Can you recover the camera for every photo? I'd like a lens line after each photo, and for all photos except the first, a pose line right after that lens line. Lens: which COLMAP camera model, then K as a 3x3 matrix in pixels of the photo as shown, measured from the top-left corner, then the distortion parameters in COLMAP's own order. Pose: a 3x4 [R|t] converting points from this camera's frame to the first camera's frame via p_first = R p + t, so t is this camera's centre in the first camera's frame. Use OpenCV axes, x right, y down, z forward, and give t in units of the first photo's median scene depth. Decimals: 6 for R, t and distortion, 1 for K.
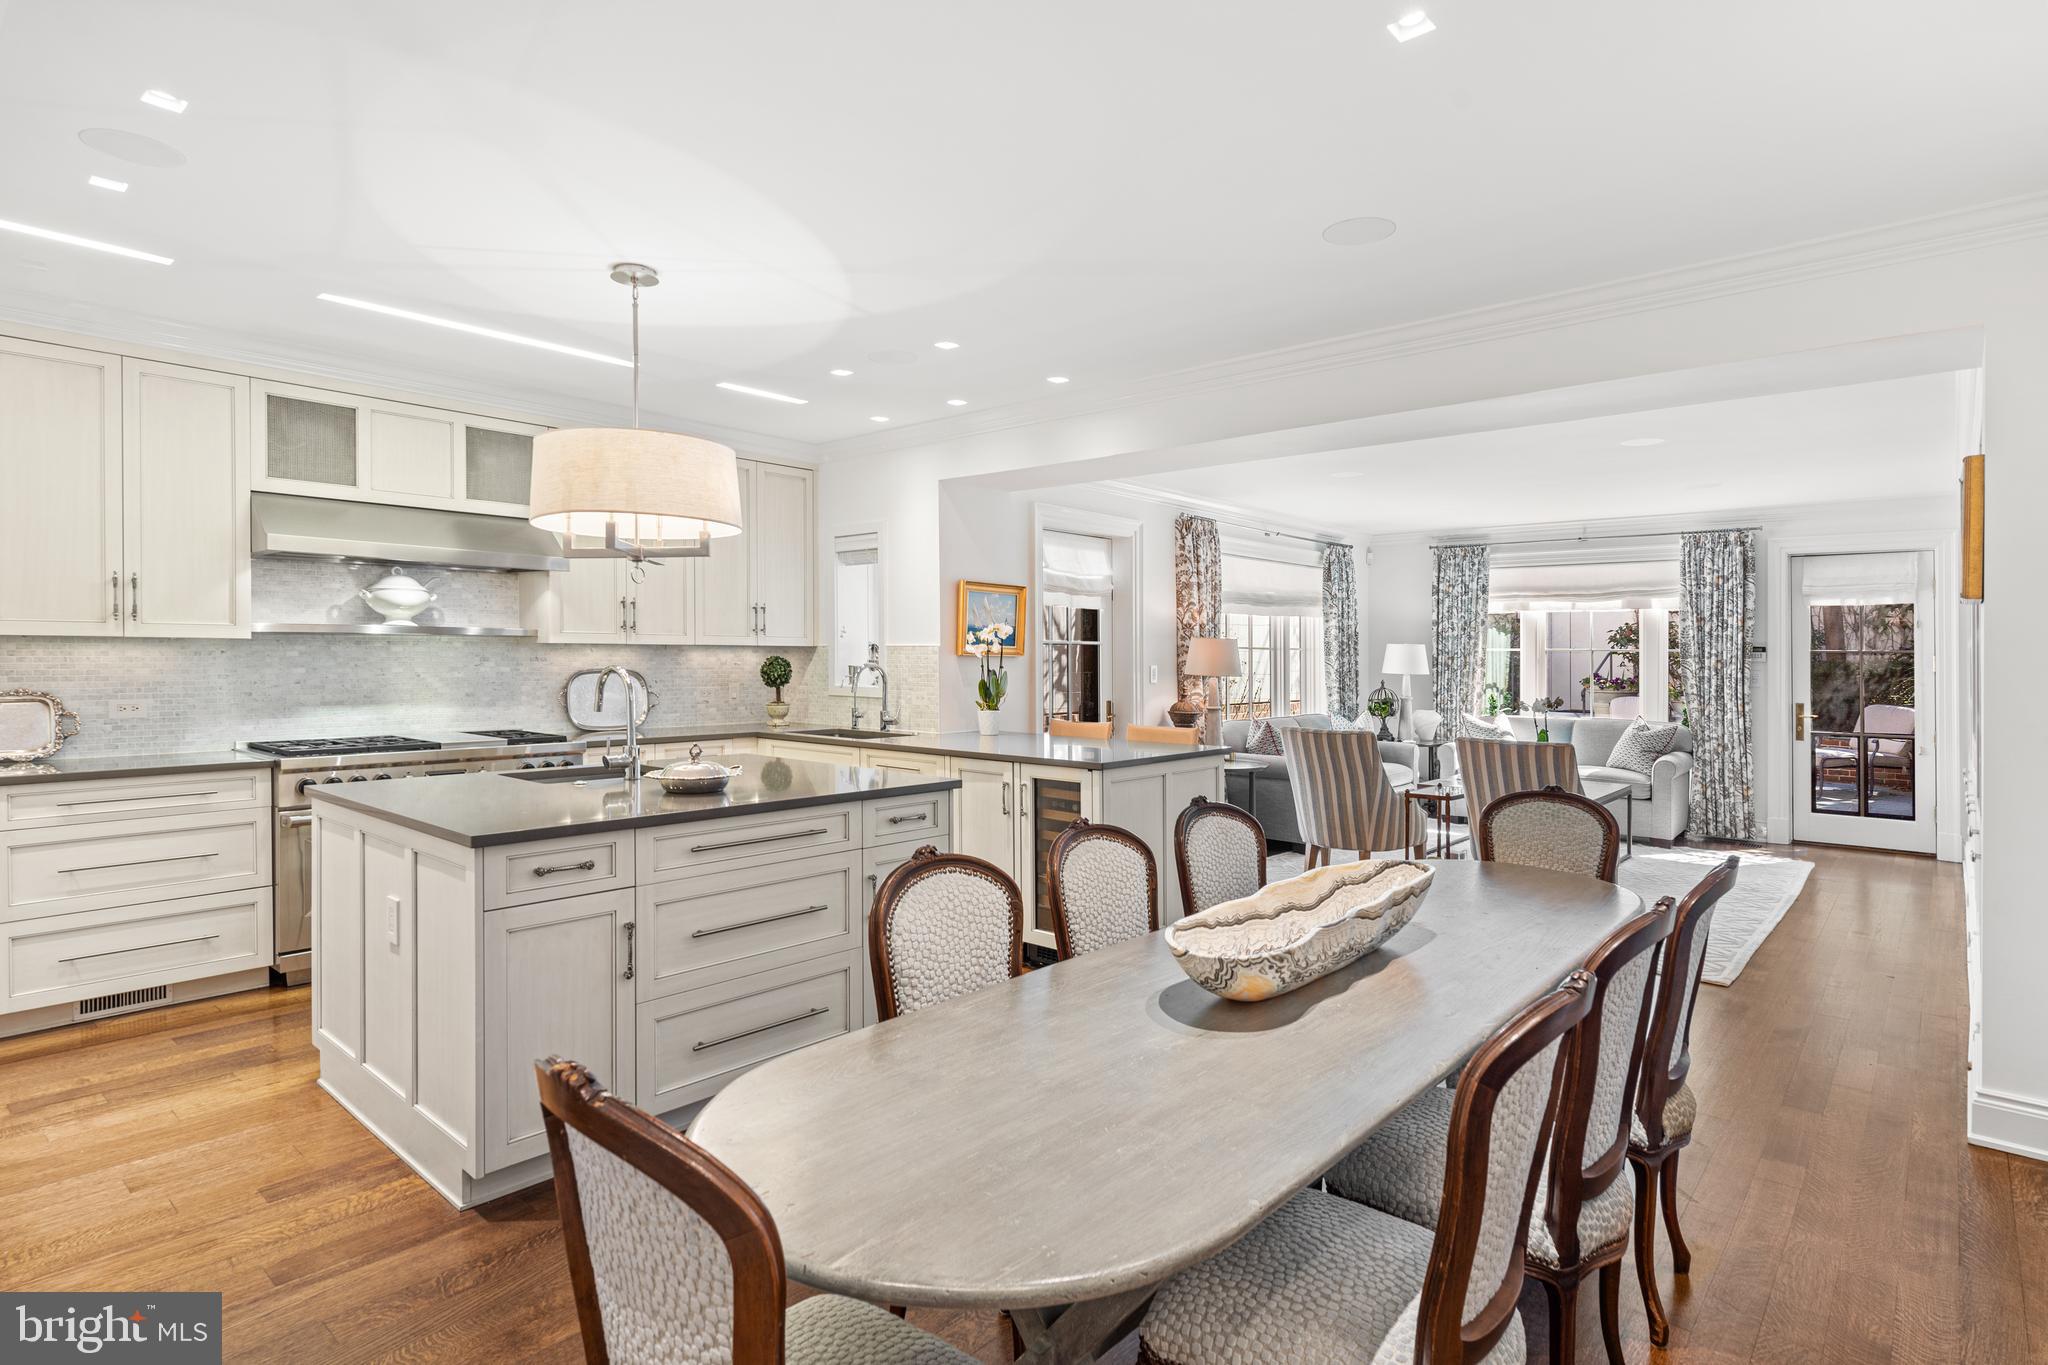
lens RADIAL K [[1064.9, 0, 1026.4], [0, 1064.9, 627.6], [0, 0, 1]] dist [-0.003609, 0.002588]
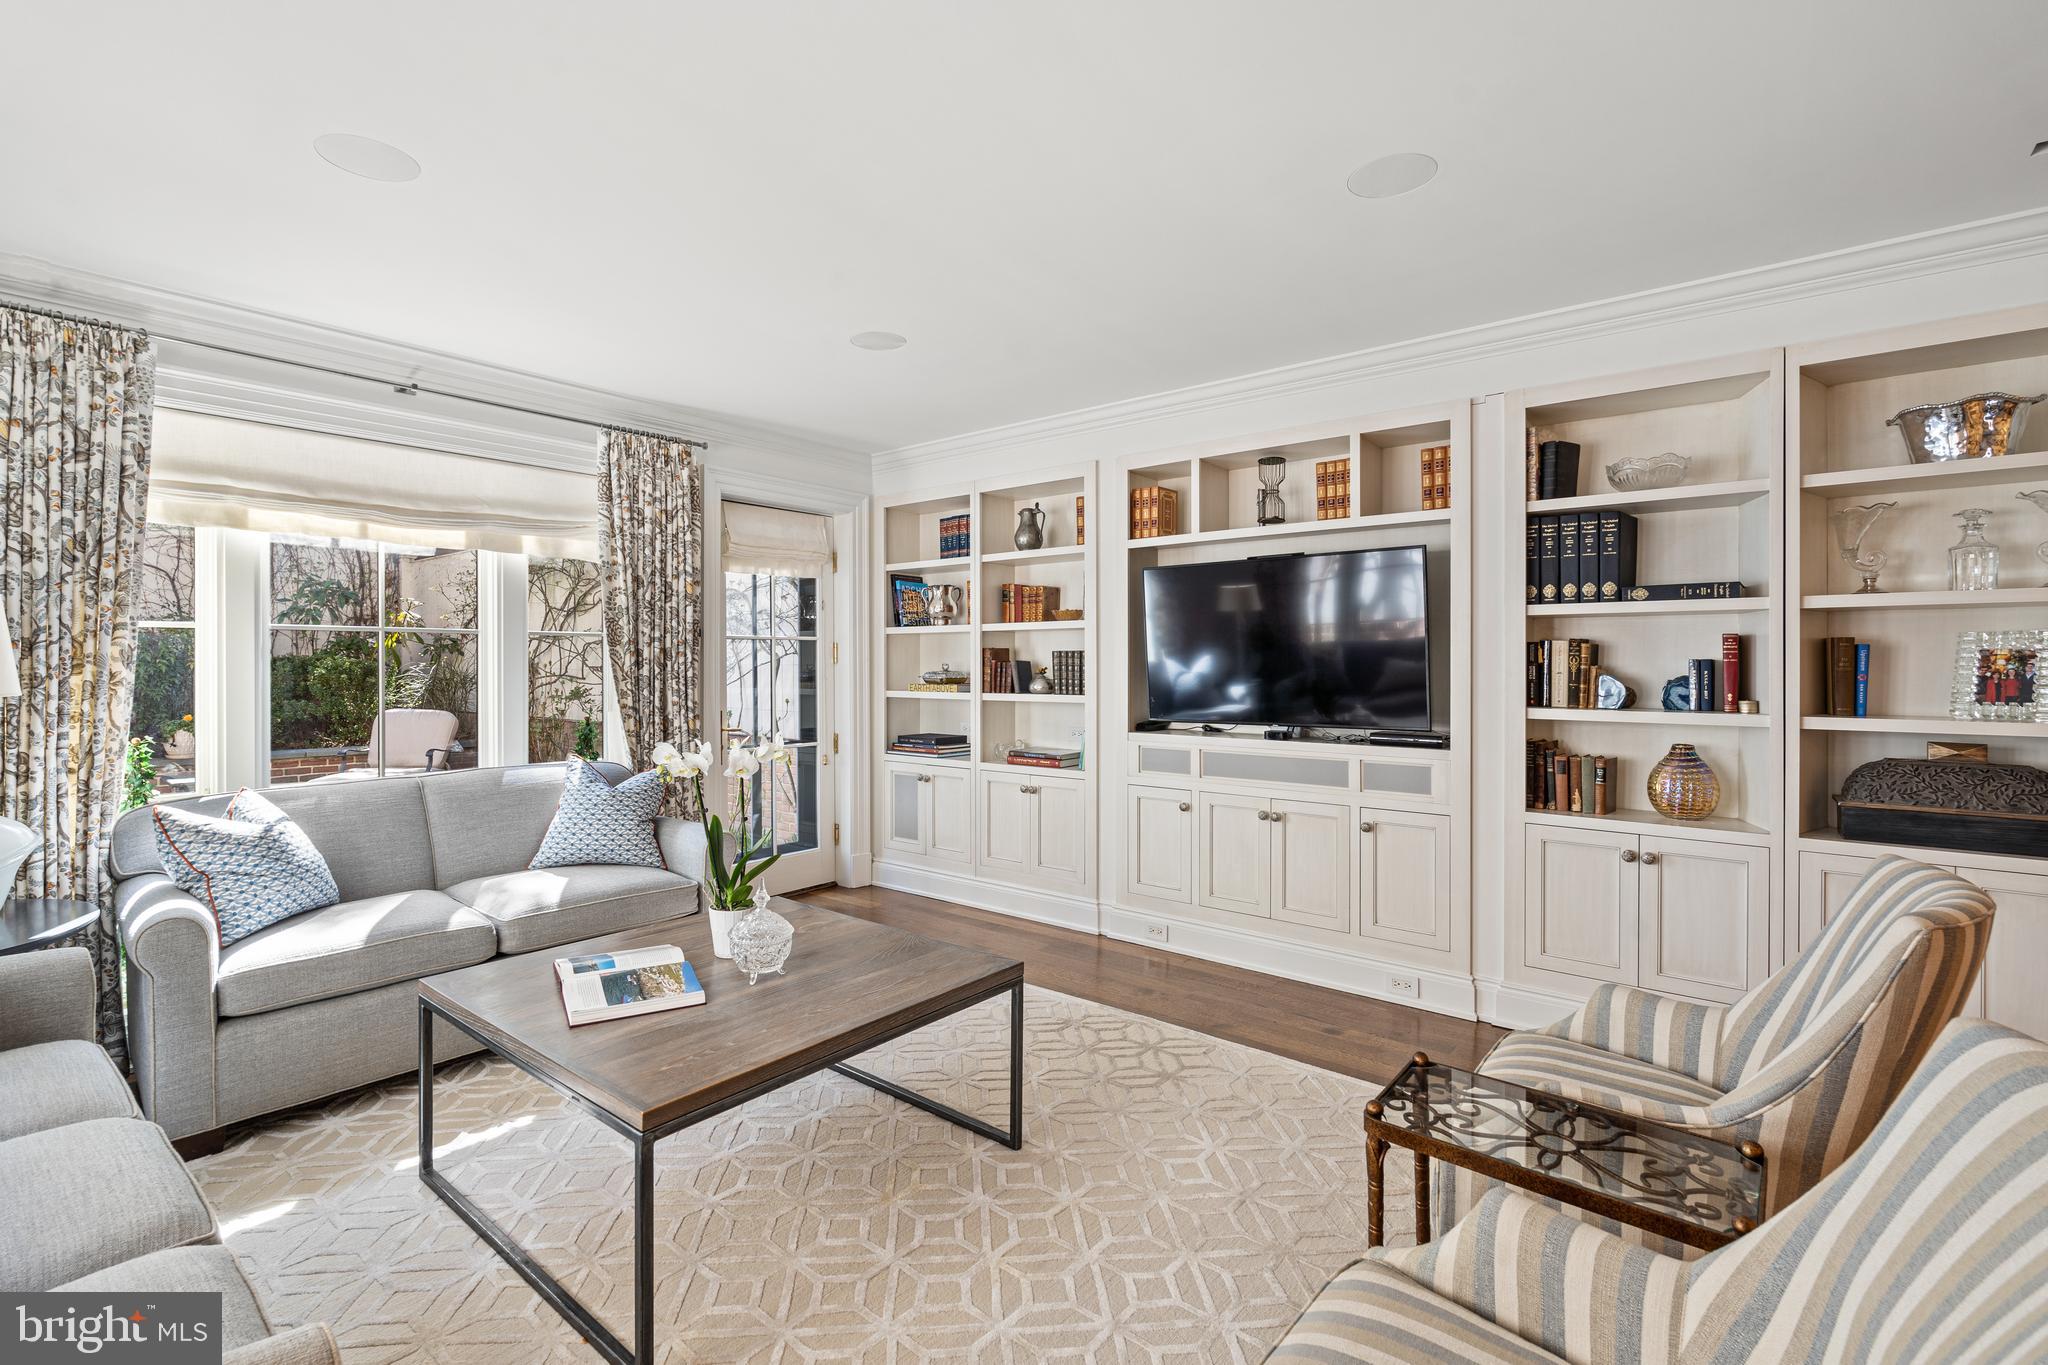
lens RADIAL K [[907.6, 0, 1014.4], [0, 907.6, 666.7], [0, 0, 1]] dist [-0.004181, 0.000592]
pose [[-0.034112, -0.015188, 0.999303, 0.129631], [-0.024703, 0.999592, 0.014349, 0.028539], [-0.999113, -0.024197, -0.034473, 0.828653]]
